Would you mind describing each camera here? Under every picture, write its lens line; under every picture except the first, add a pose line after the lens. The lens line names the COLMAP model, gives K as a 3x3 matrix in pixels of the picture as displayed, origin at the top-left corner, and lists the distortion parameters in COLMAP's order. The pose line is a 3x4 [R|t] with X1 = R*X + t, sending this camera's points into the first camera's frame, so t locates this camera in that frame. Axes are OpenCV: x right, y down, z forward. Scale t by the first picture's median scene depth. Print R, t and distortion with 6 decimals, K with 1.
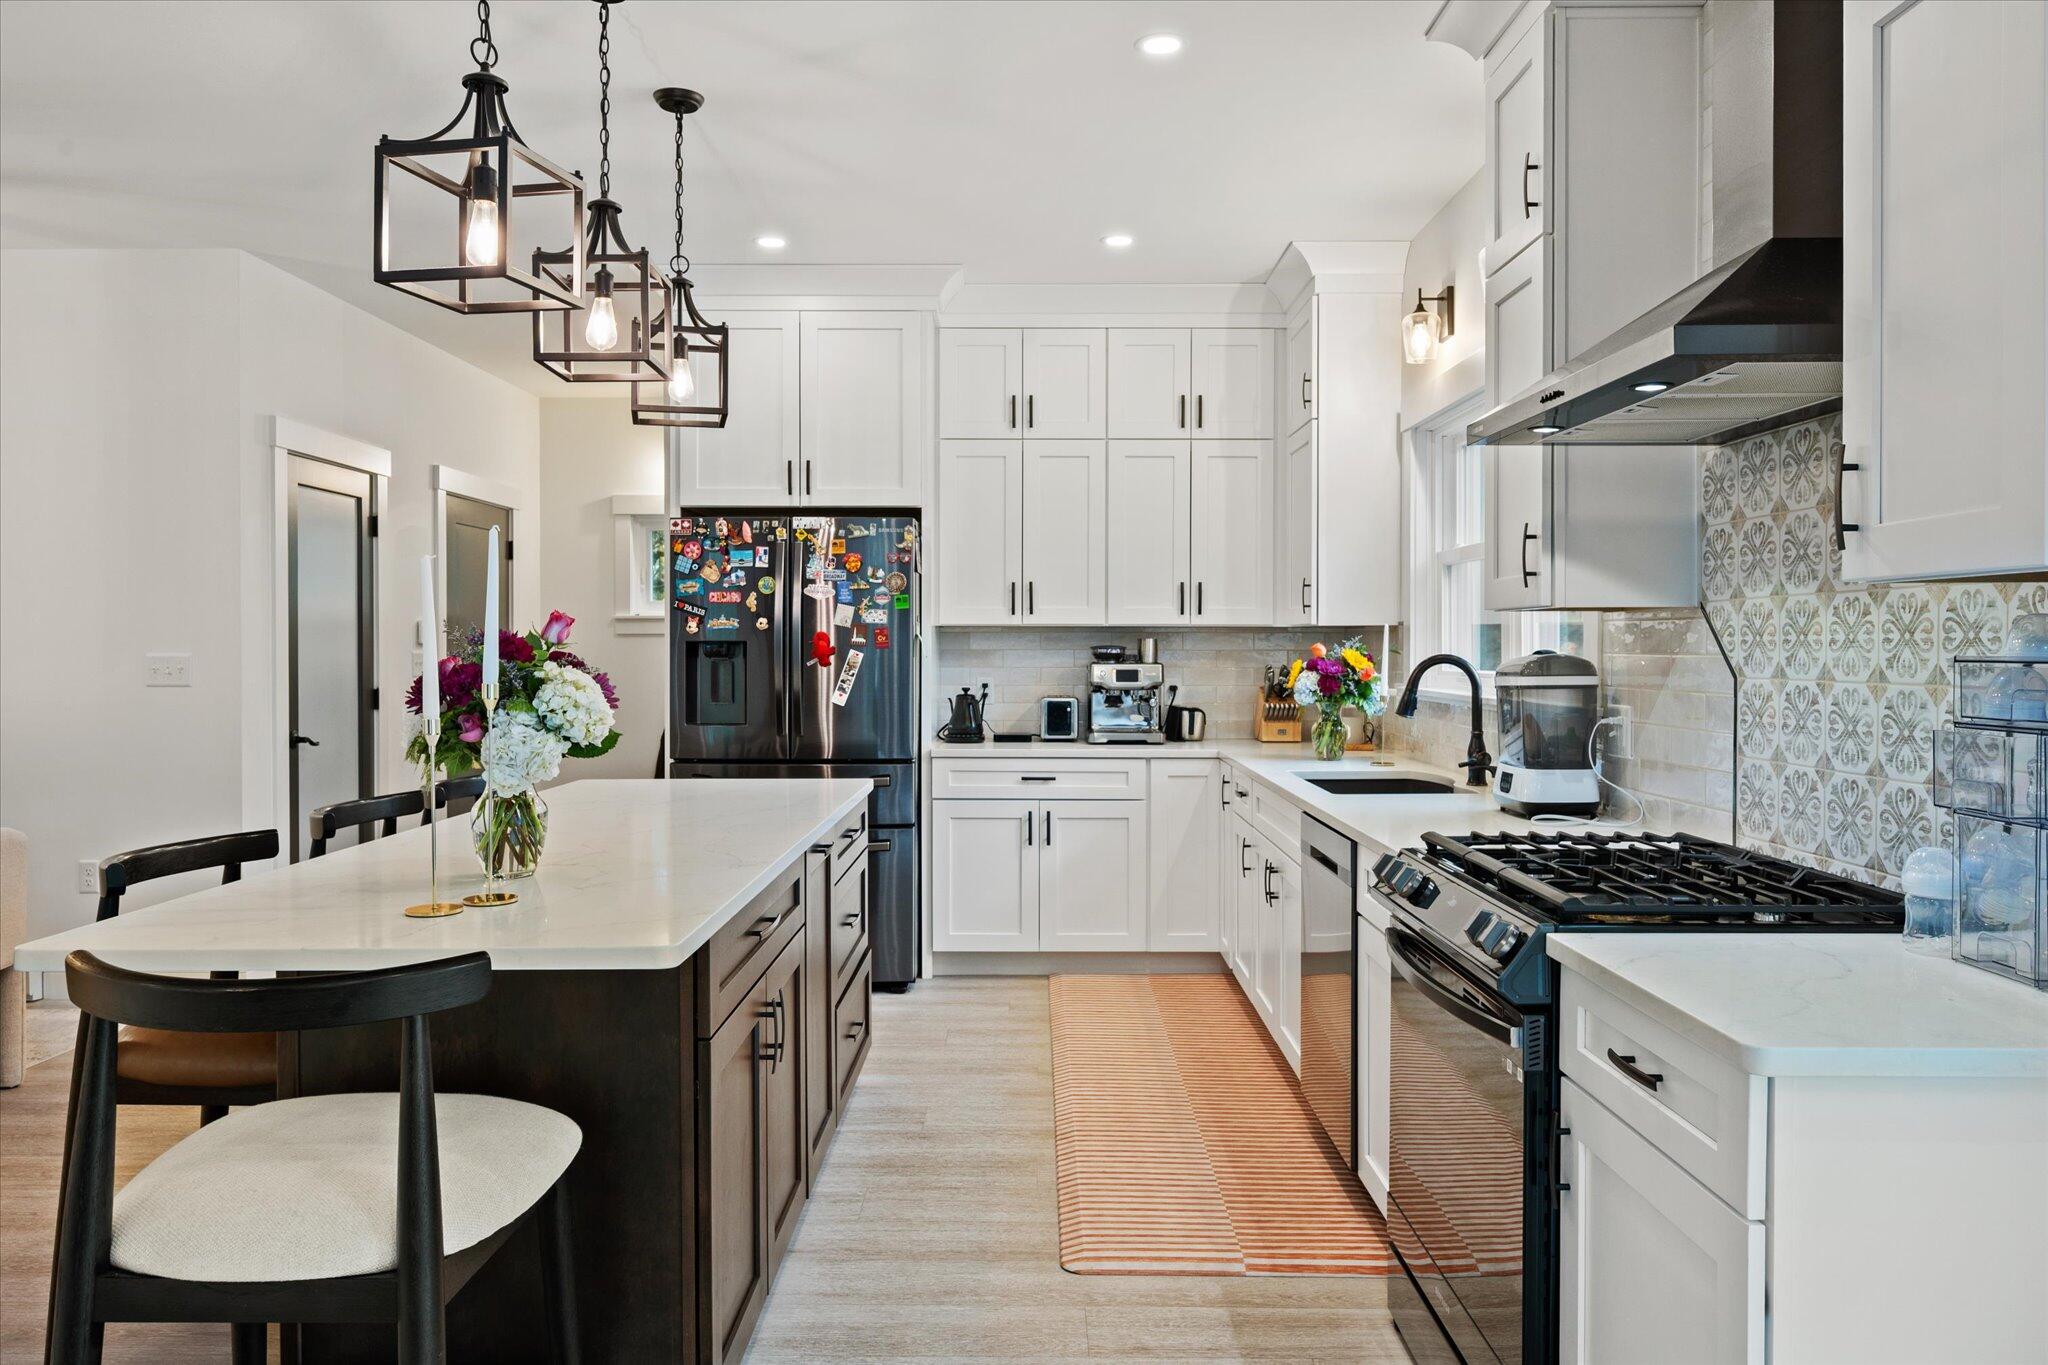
lens RADIAL K [[1420.6, 0, 1019.7], [0, 1420.6, 682.0], [0, 0, 1]] dist [-0.031376, -0.000355]
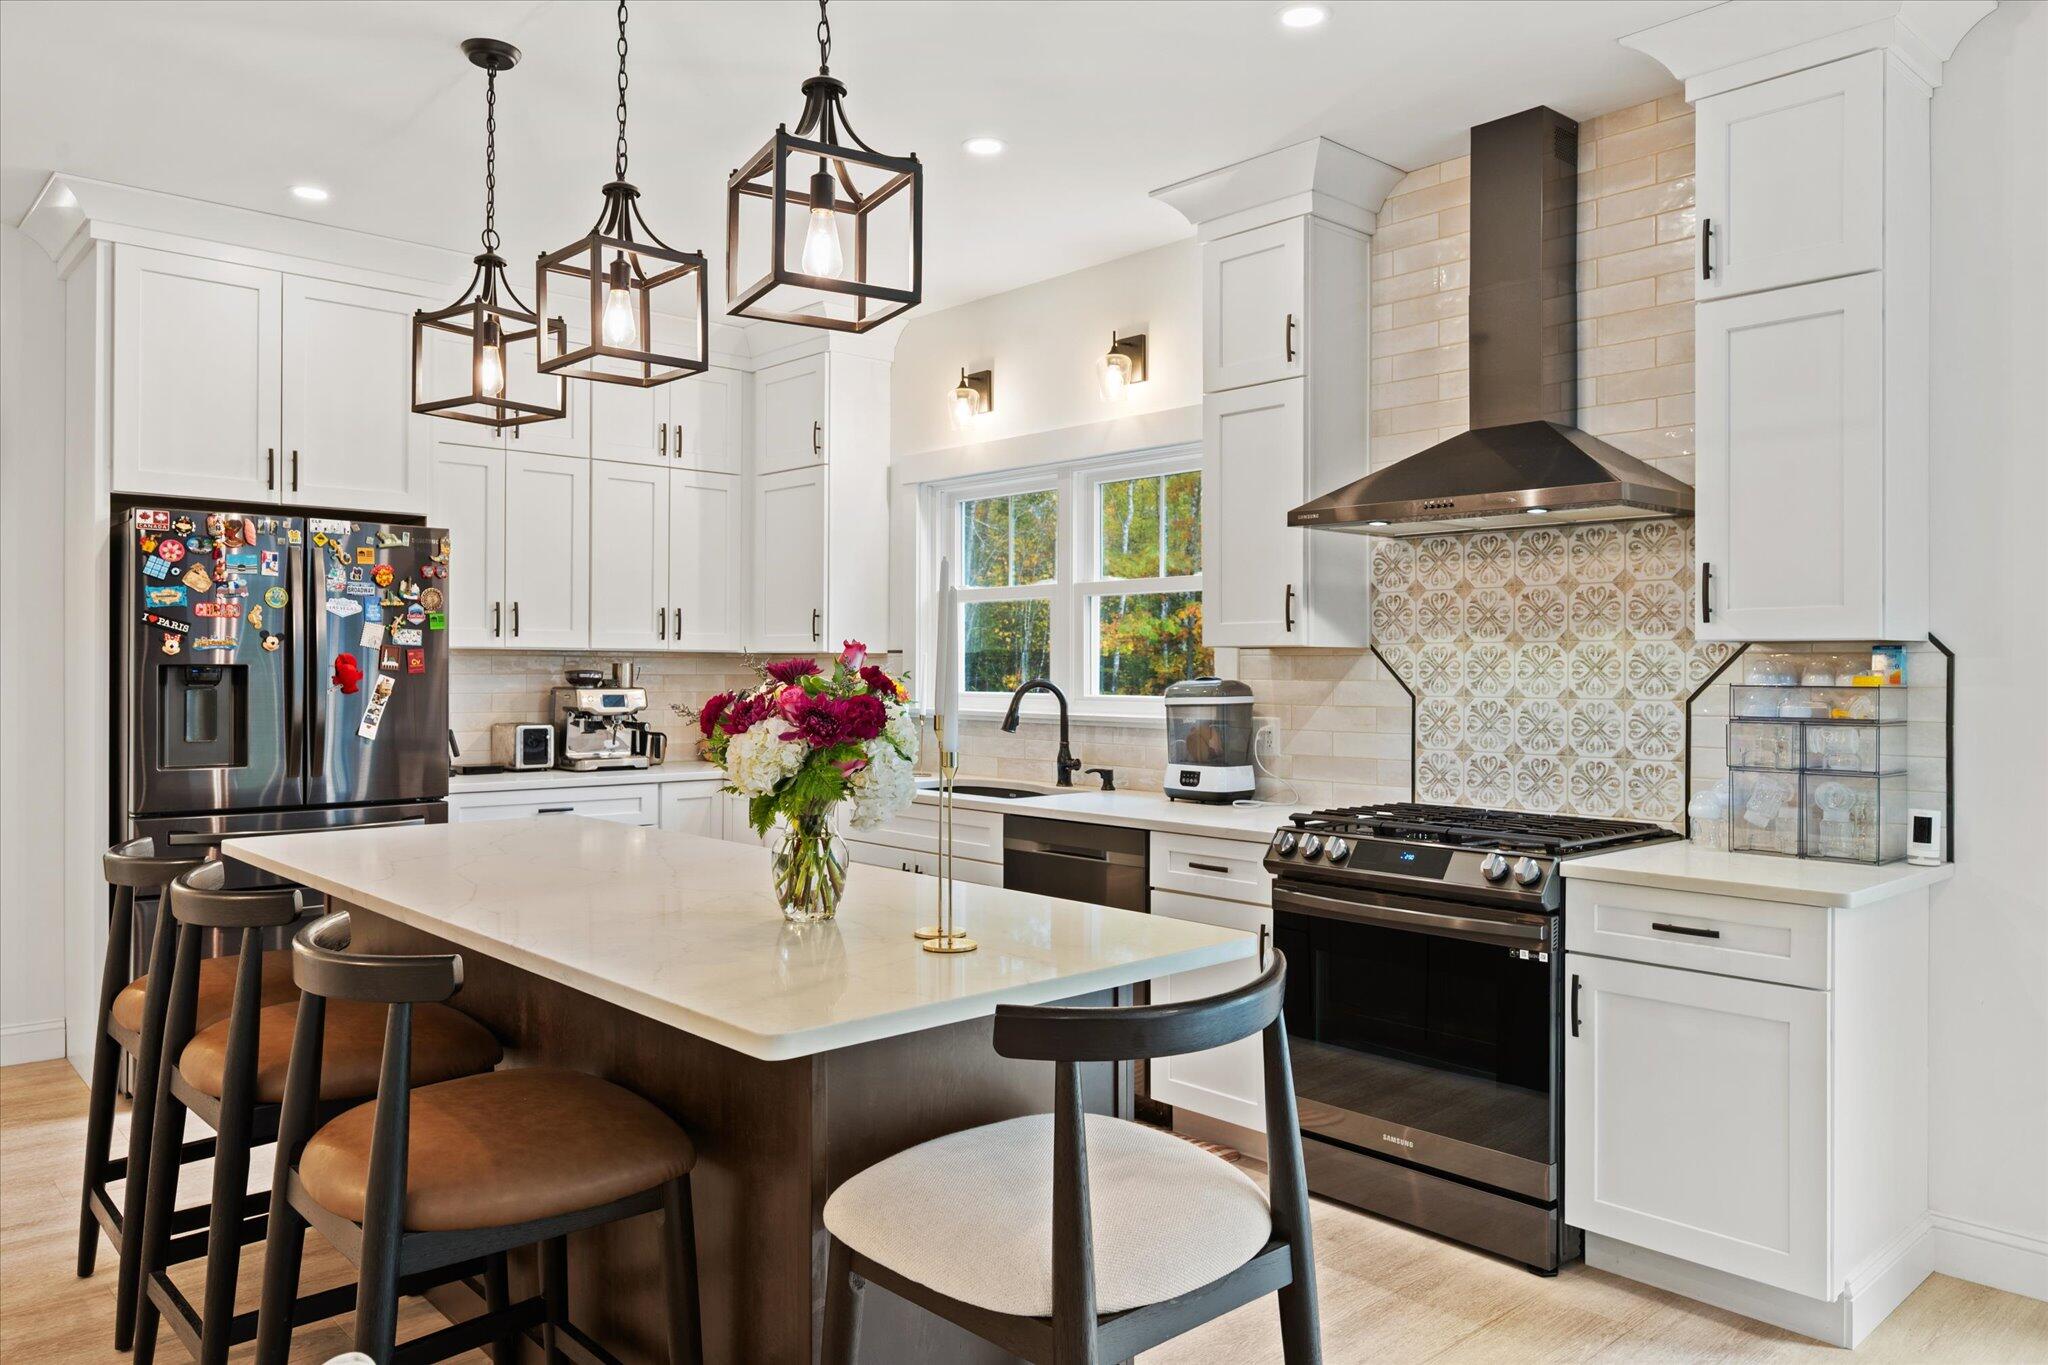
lens RADIAL K [[1420.6, 0, 1018.9], [0, 1420.6, 671.6], [0, 0, 1]] dist [-0.031376, -0.000355]
pose [[0.732212, 0.001157, 0.681076, -0.422328], [0.013446, 0.999779, -0.016154, -0.005471], [-0.680944, 0.020986, 0.732035, 0.097870]]
